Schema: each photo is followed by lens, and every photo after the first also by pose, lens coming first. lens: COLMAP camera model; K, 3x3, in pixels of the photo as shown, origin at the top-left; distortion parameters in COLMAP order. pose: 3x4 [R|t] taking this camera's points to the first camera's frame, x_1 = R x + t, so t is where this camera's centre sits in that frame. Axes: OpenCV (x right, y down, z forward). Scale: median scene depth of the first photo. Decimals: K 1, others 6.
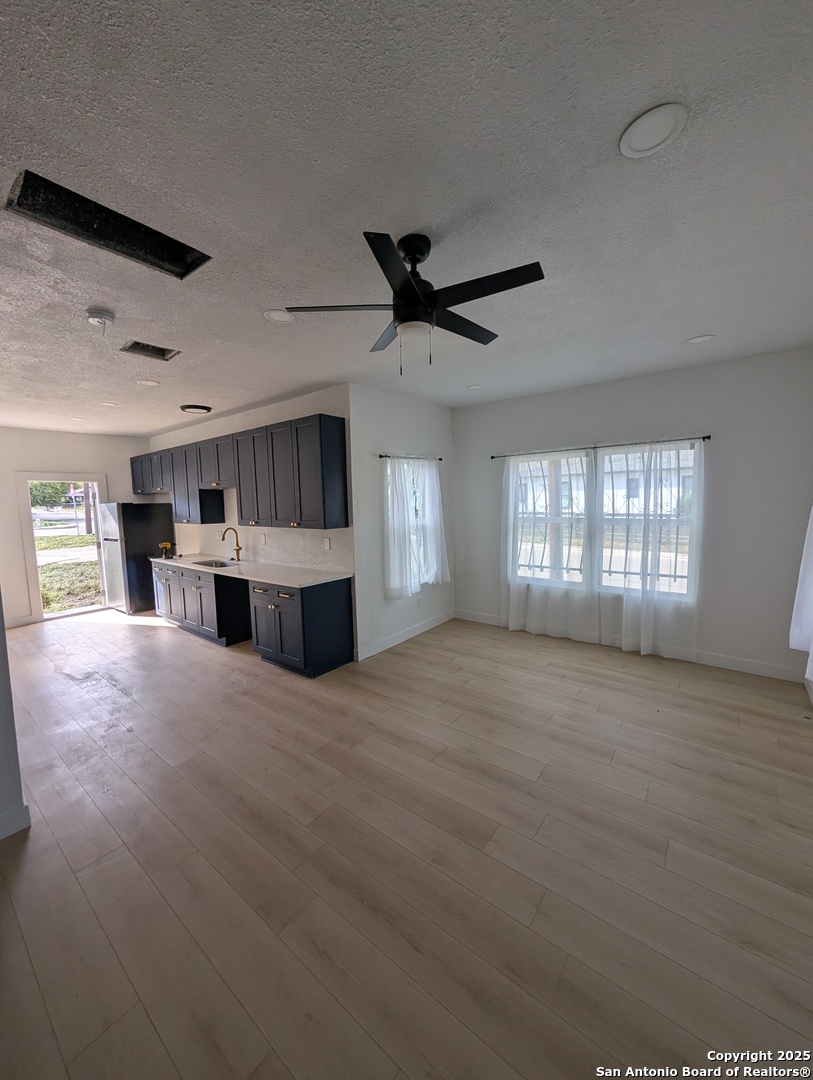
lens RADIAL K [[406.1, 0, 408.4], [0, 406.1, 538.6], [0, 0, 1]] dist [-0.001450, -0.000367]
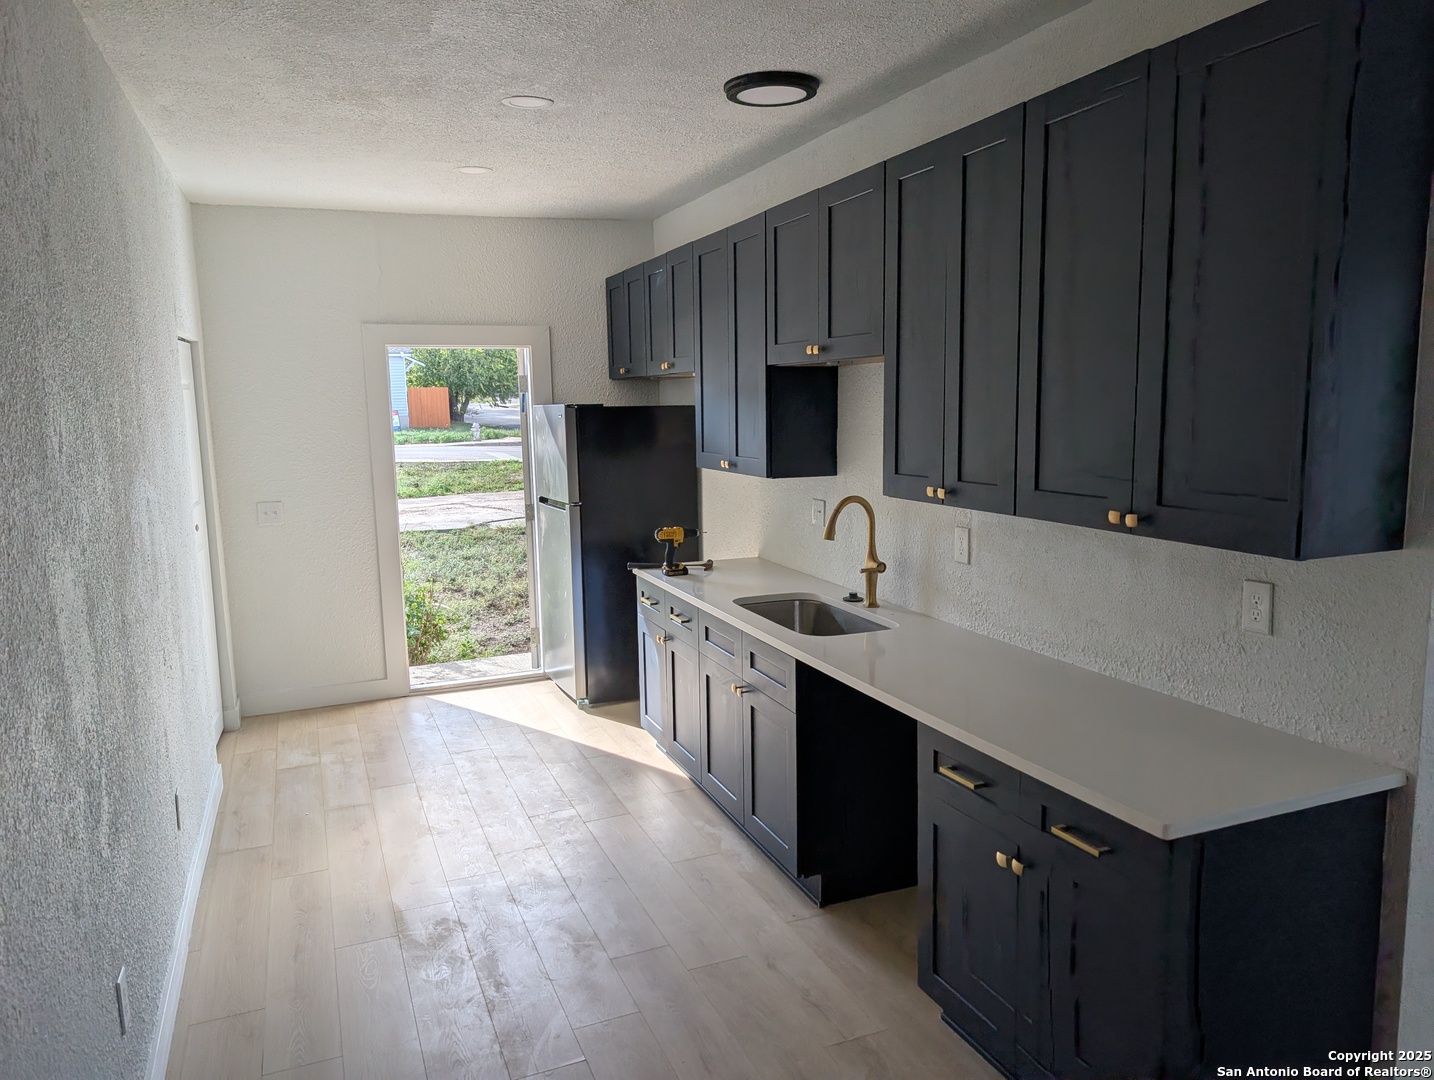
lens RADIAL K [[1030.7, 0, 717.0], [0, 1030.7, 540.0], [0, 0, 1]] dist [0.044522, -0.083372]
pose [[0.865508, 0.076549, -0.495011, -0.169640], [-0.049564, 0.996492, 0.067437, -0.046298], [0.498437, -0.033832, 0.866266, 0.334744]]
